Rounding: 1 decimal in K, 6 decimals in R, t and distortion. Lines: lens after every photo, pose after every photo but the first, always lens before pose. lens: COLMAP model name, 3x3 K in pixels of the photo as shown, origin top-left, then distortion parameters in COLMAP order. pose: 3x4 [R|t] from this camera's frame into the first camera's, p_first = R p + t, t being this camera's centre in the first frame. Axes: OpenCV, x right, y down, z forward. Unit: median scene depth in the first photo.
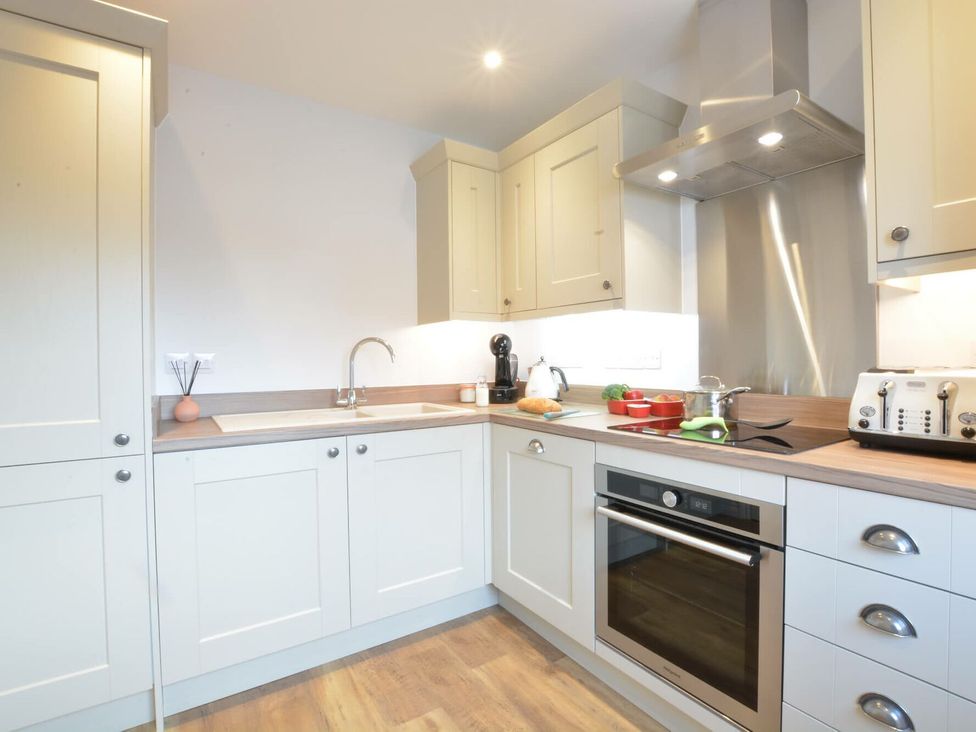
lens RADIAL K [[491.5, 0, 485.6], [0, 491.5, 363.6], [0, 0, 1]] dist [-0.028182, 0.002937]
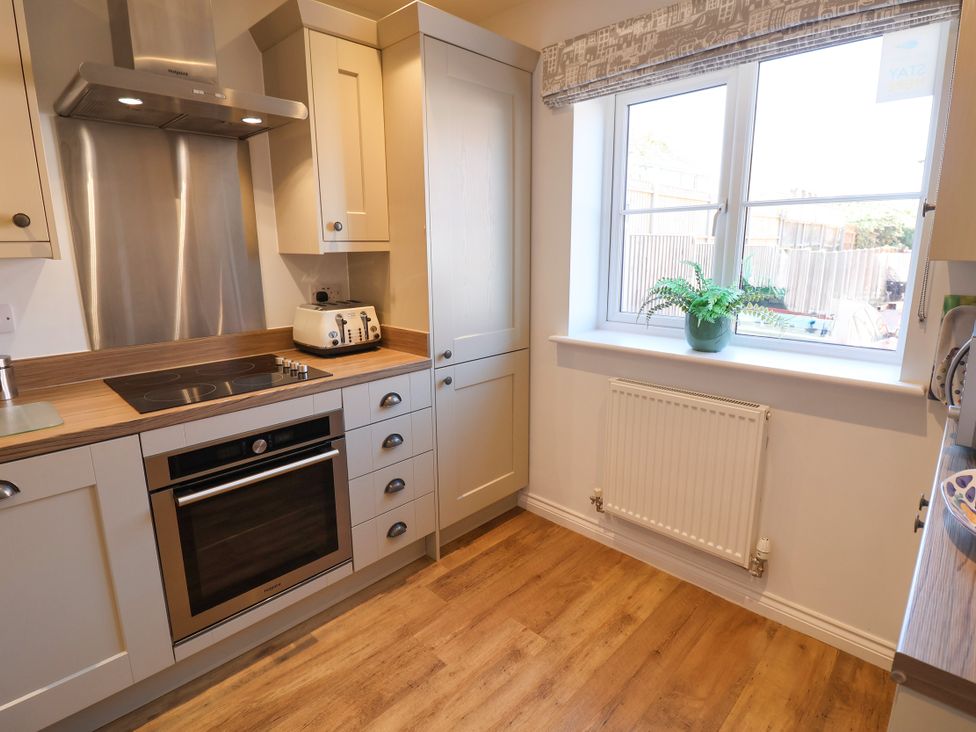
lens RADIAL K [[517.4, 0, 489.0], [0, 517.4, 353.5], [0, 0, 1]] dist [0.007157, -0.015884]
pose [[-0.215108, -0.187604, 0.958401, -0.674948], [0.020252, 0.980307, 0.196438, -0.121446], [-0.976380, 0.061665, -0.207073, 0.597979]]
